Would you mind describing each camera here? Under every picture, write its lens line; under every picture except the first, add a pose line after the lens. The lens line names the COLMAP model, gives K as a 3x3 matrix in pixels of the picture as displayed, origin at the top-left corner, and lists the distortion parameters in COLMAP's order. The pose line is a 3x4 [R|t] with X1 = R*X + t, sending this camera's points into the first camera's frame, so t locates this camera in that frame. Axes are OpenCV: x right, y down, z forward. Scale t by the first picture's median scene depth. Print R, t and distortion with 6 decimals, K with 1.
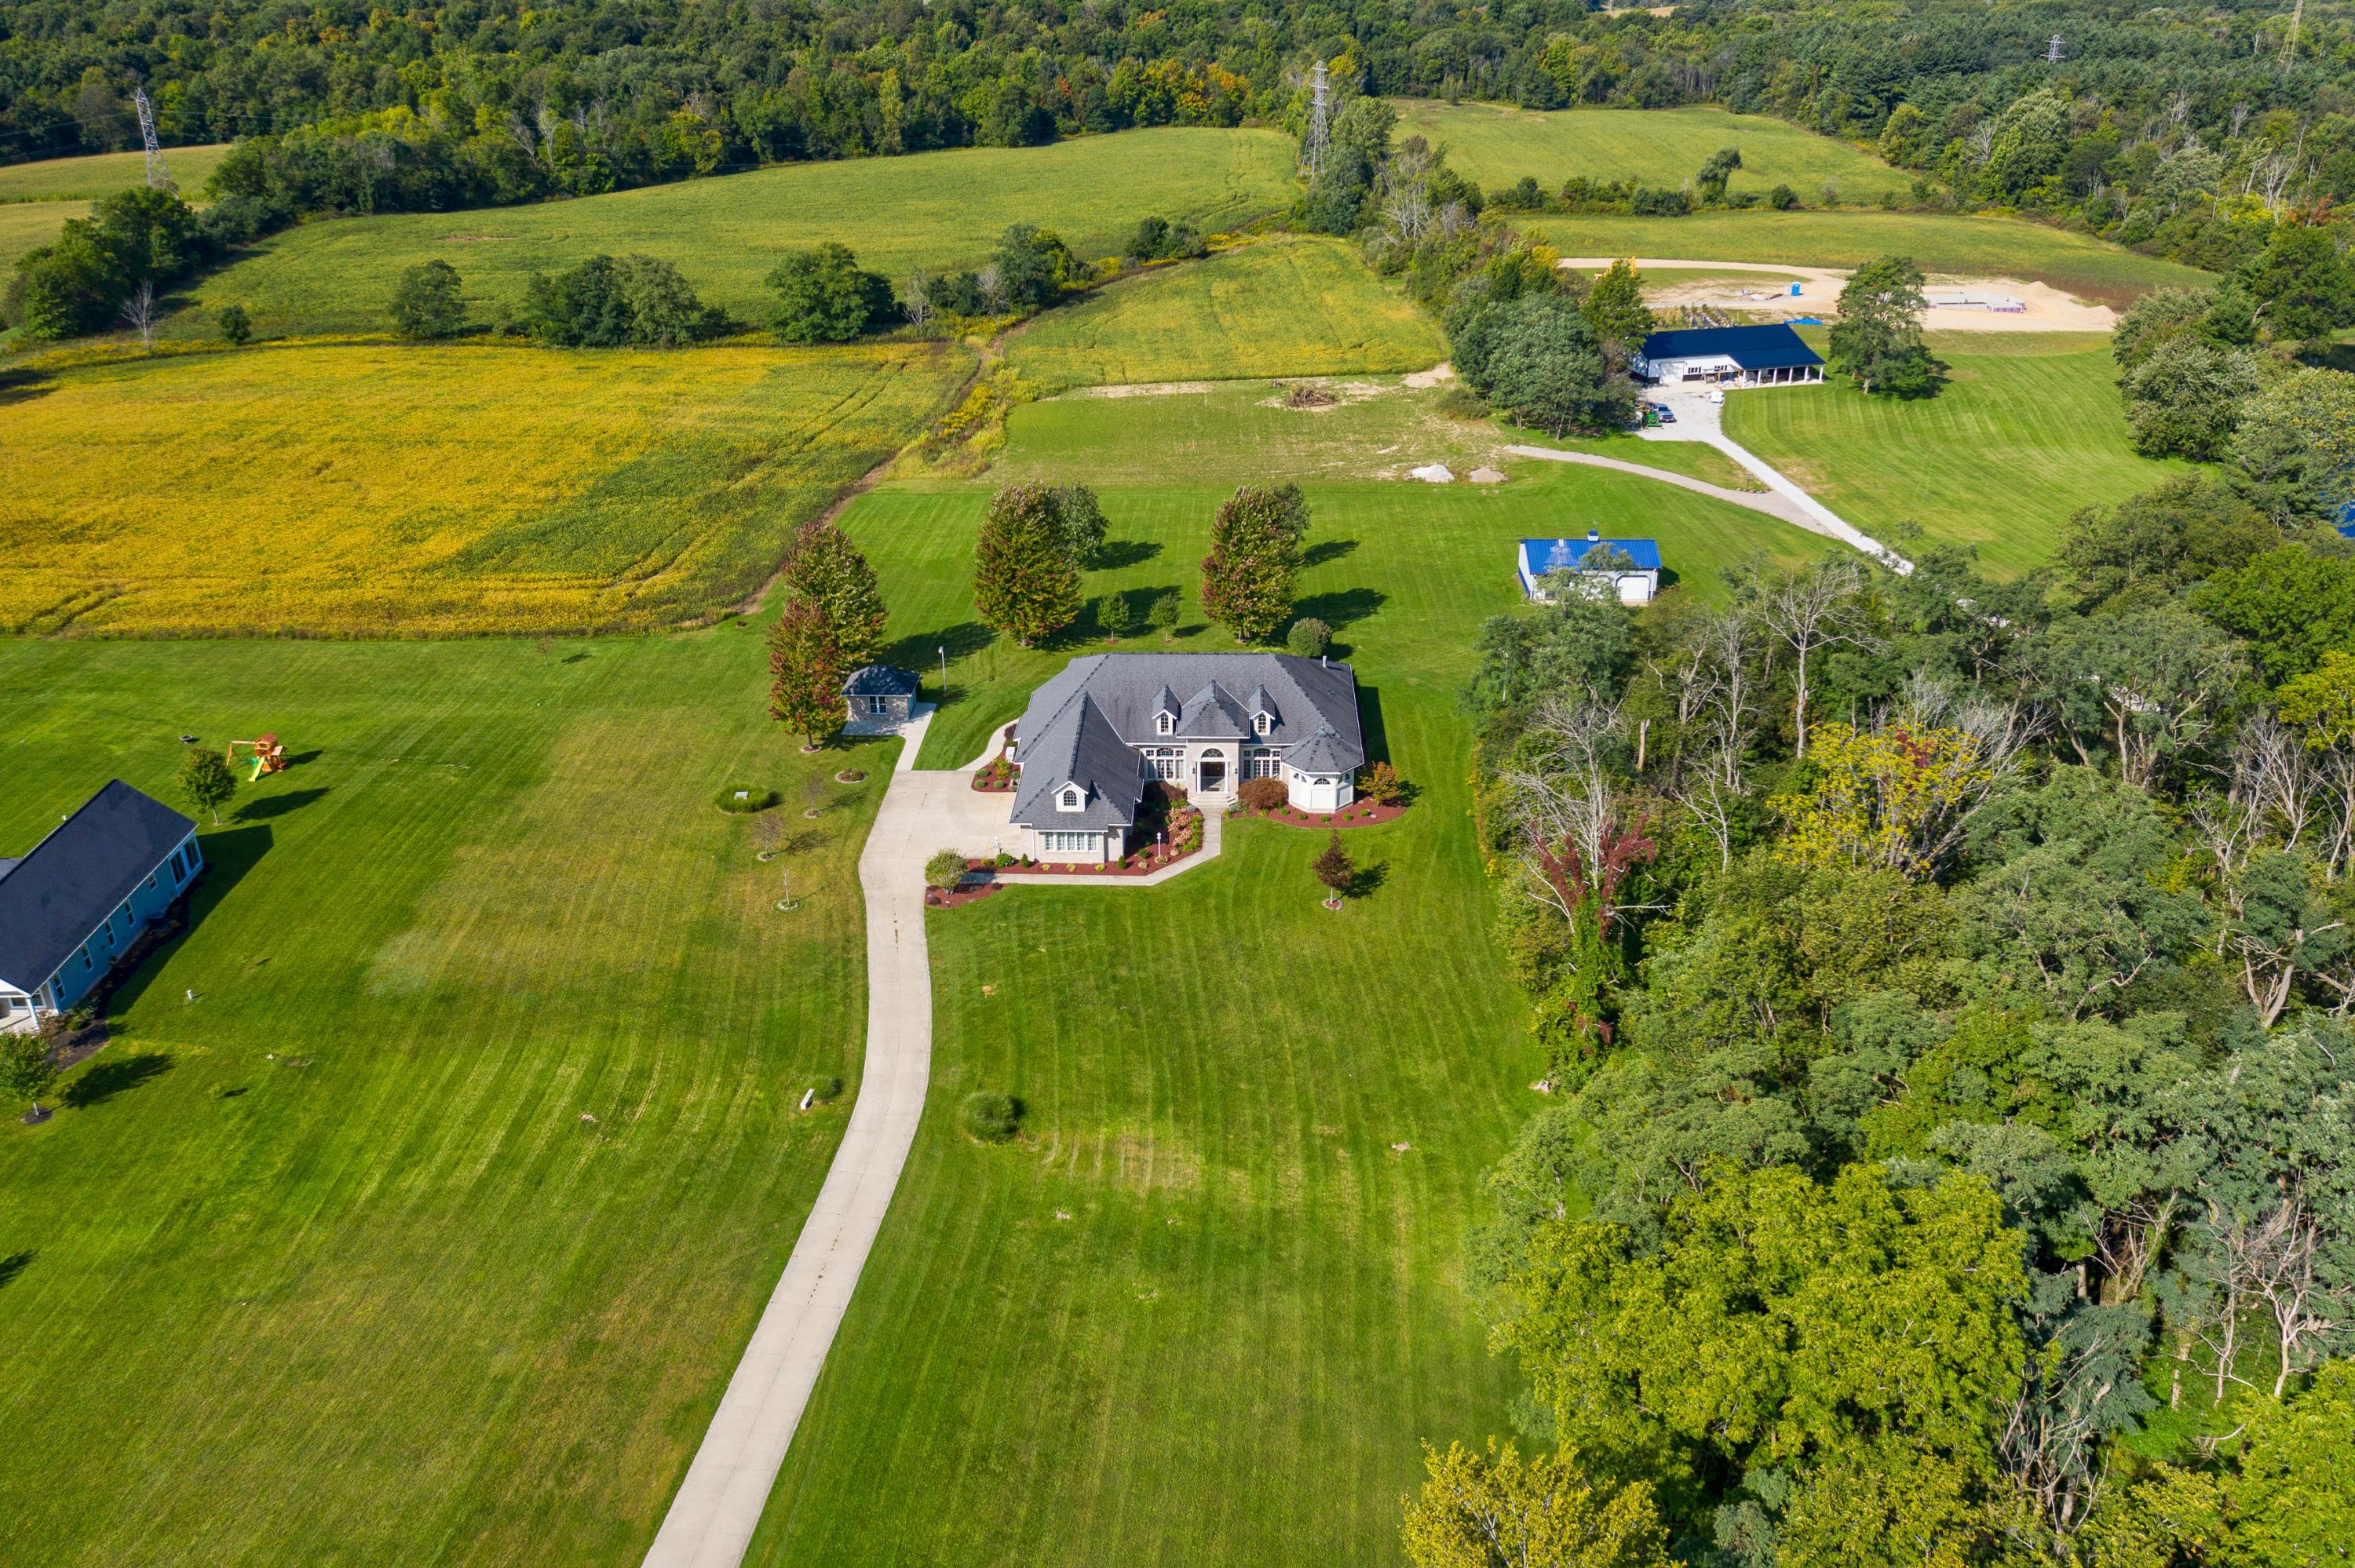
lens RADIAL K [[1833.1, 0, 1166.5], [0, 1833.1, 765.7], [0, 0, 1]] dist [-0.035133, -0.000532]
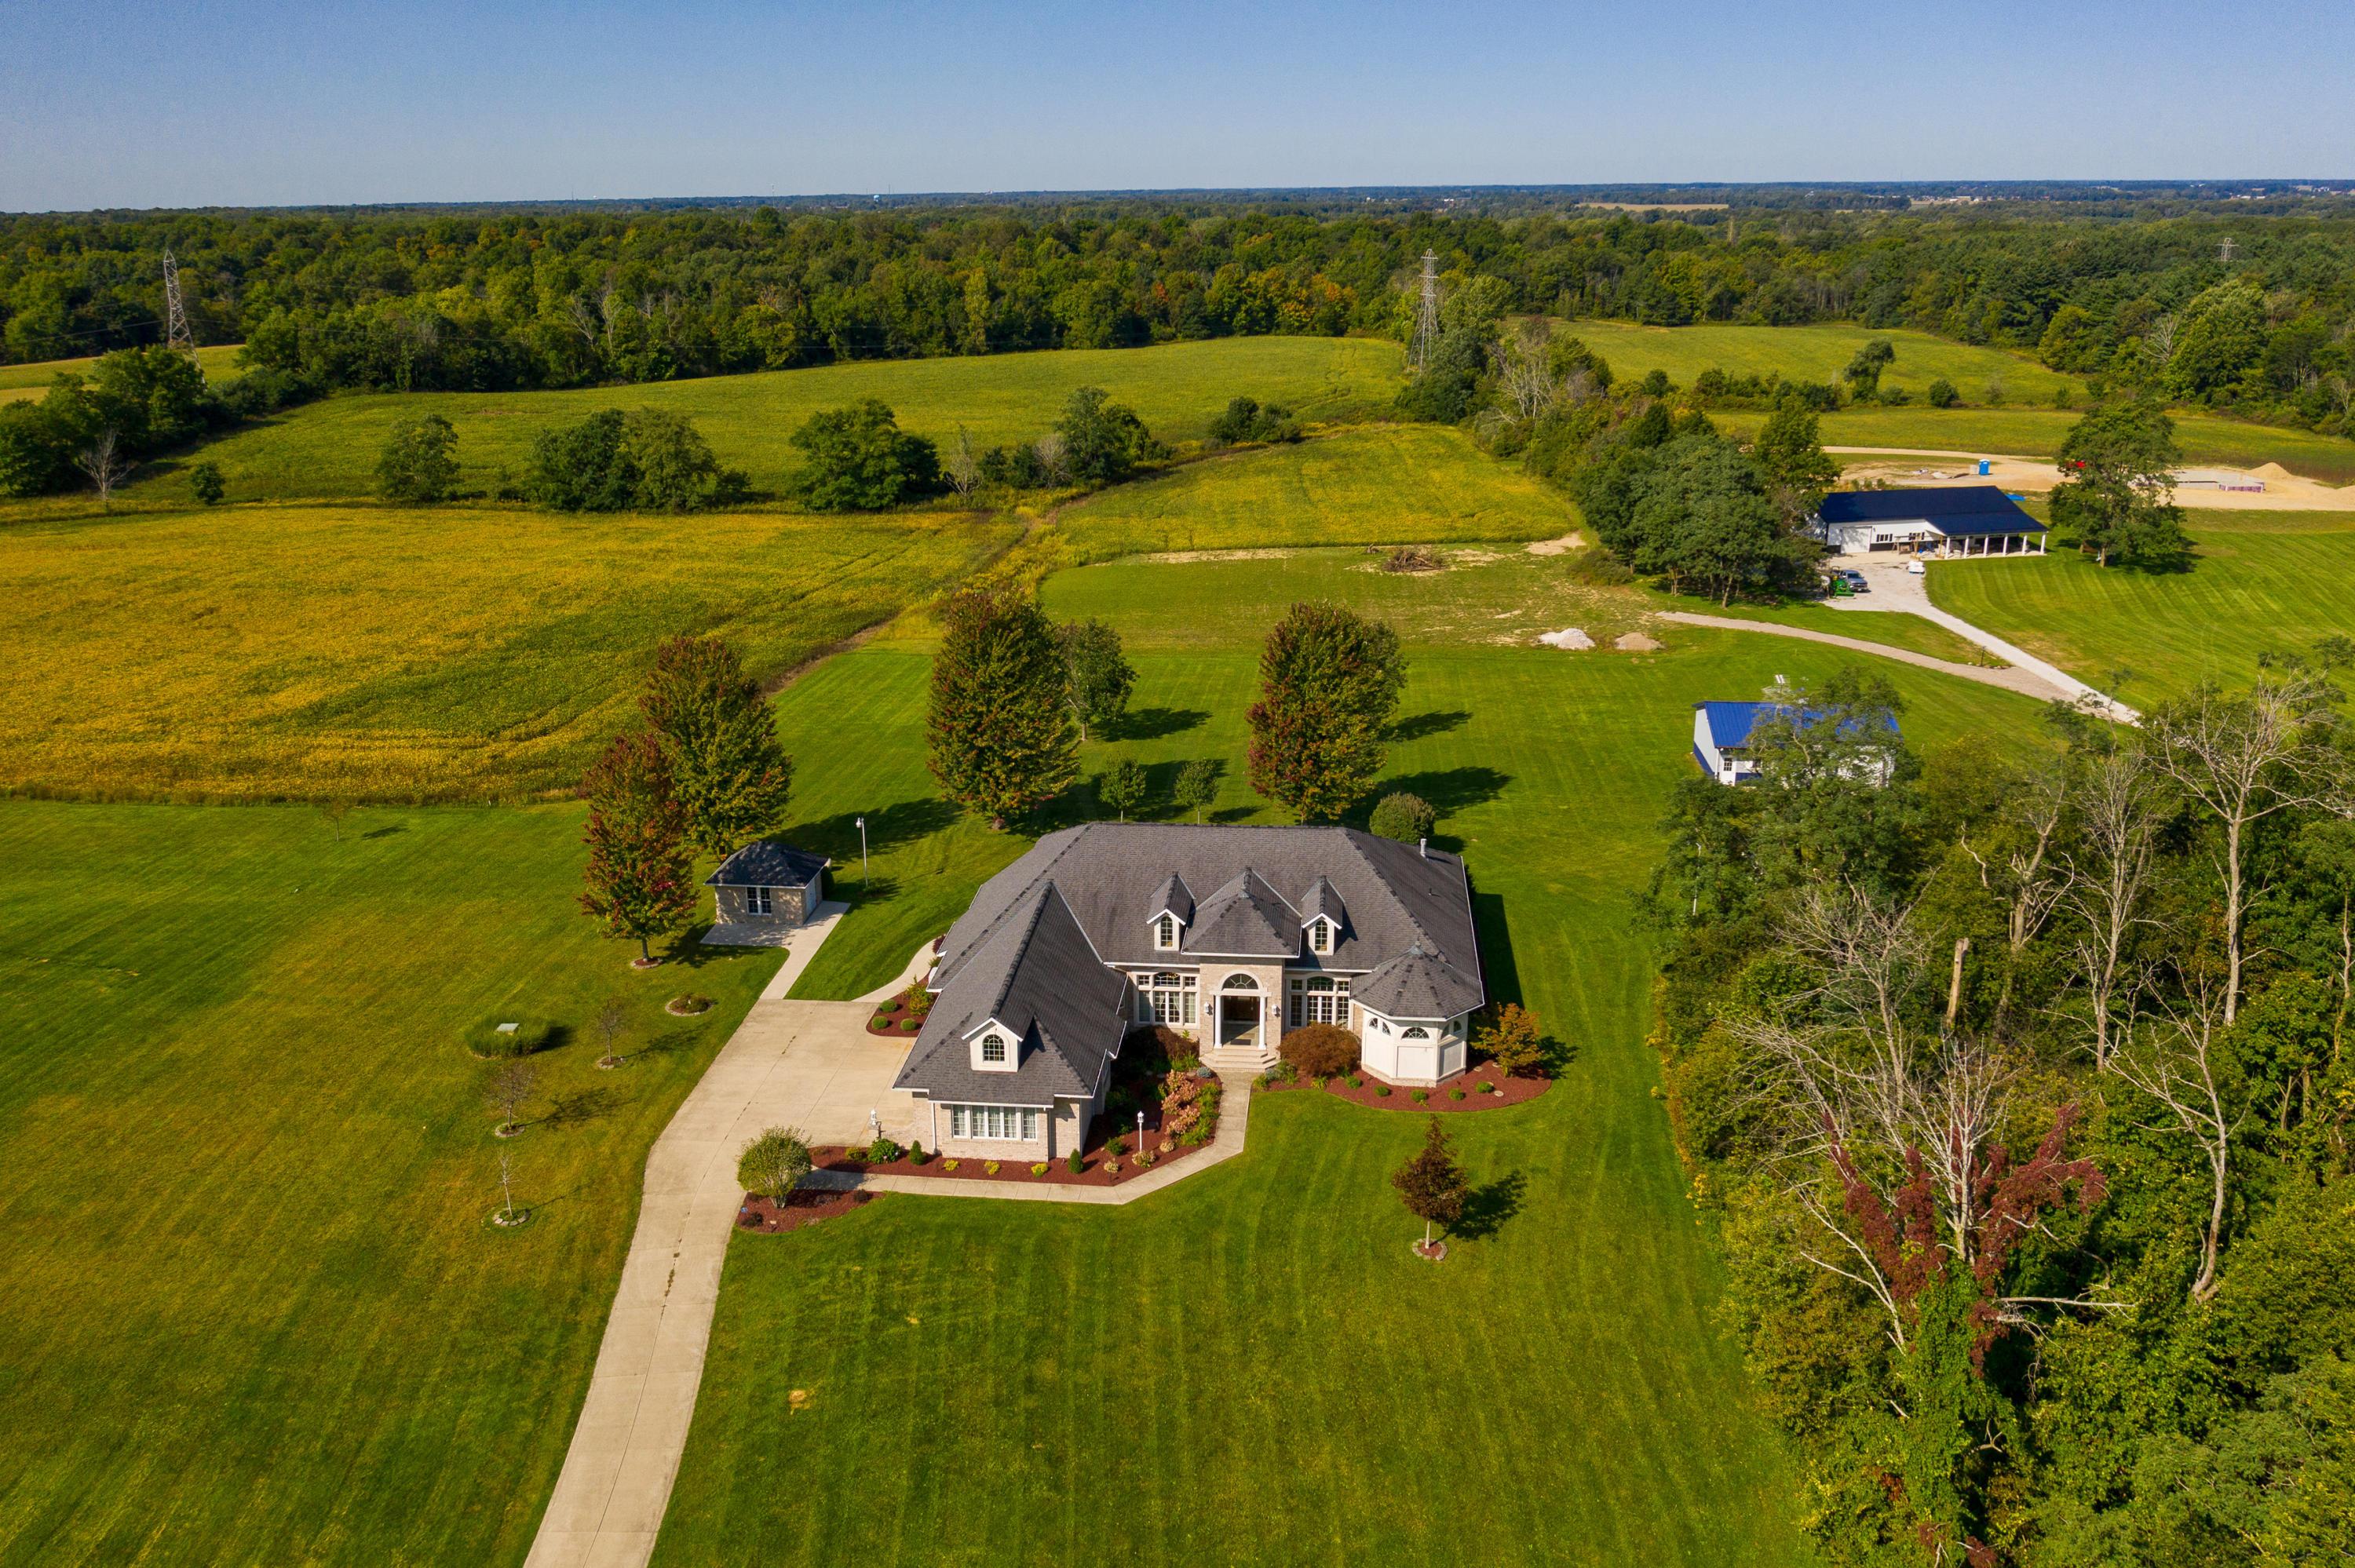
lens RADIAL K [[1826.7, 0, 1141.4], [0, 1826.7, 735.0], [0, 0, 1]] dist [-0.026745, -0.006376]
pose [[0.997139, 0.016438, -0.073788, 0.022244], [-0.027292, 0.988521, -0.148598, 0.001649], [0.070498, 0.150187, 0.986141, 0.224552]]
